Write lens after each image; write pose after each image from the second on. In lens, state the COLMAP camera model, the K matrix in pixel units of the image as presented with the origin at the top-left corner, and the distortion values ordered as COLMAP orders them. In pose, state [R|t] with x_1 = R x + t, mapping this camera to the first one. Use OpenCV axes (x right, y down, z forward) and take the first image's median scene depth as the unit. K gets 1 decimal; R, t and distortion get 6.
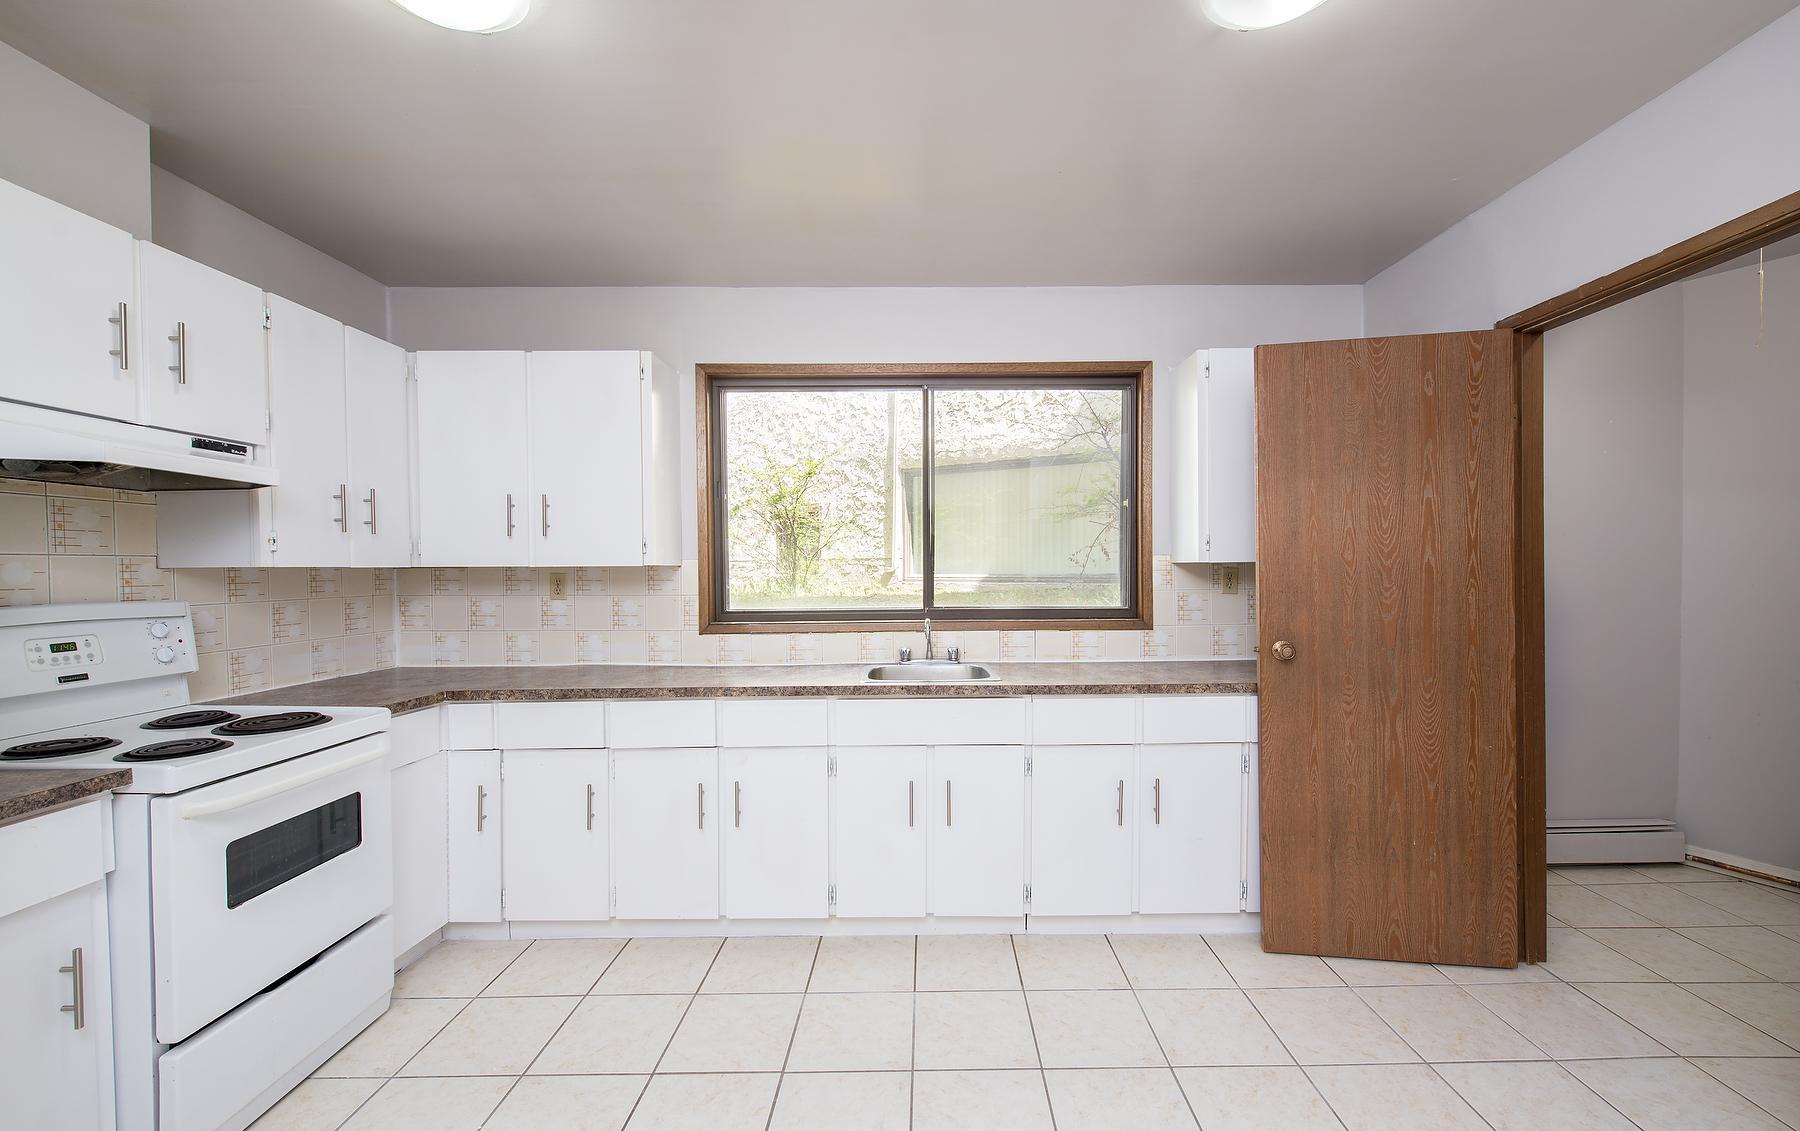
lens RADIAL K [[701.7, 0, 931.2], [0, 701.7, 580.5], [0, 0, 1]] dist [-0.001556, -0.000250]
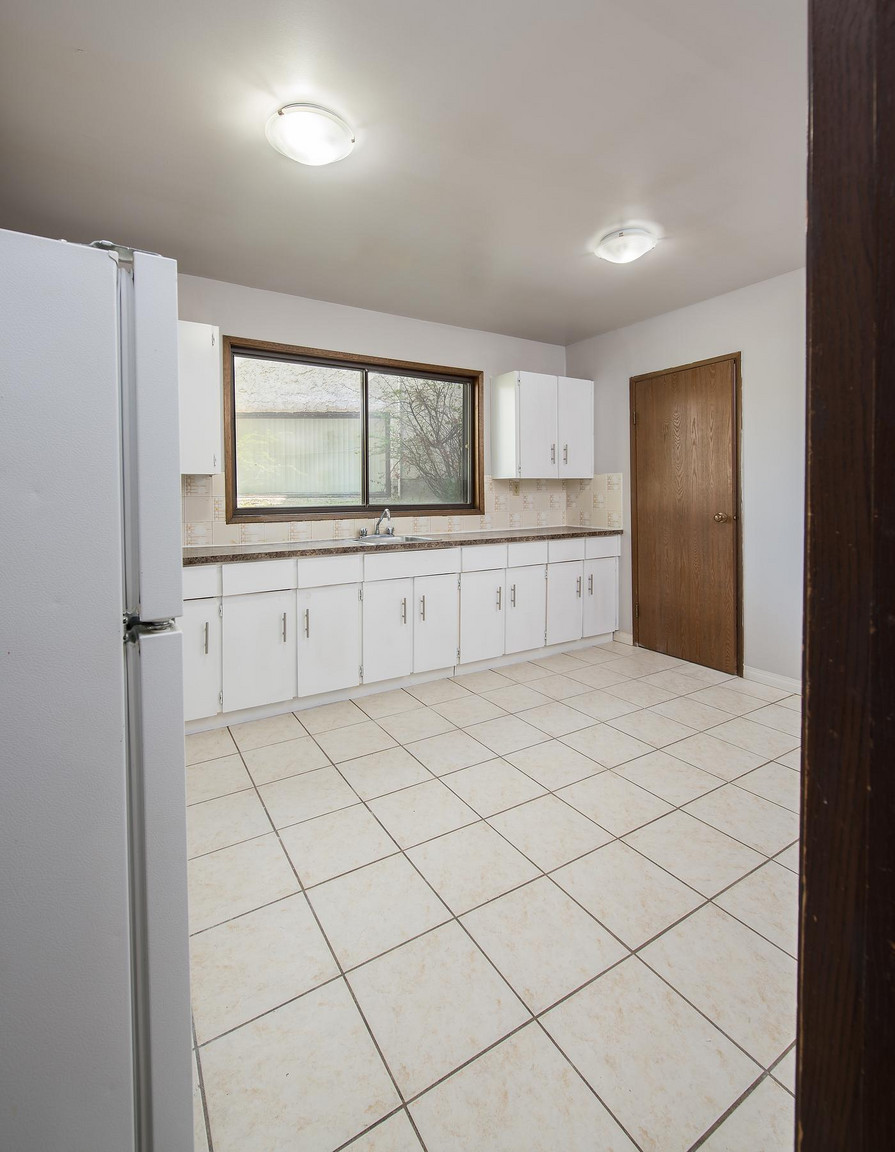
lens RADIAL K [[526.9, 0, 449.0], [0, 526.9, 505.4], [0, 0, 1]] dist [0.000481, 0.000083]
pose [[0.852230, -0.012196, 0.523025, -0.505766], [0.010873, 0.999925, 0.005601, 0.036904], [-0.523054, 0.000914, 0.852299, -0.153915]]
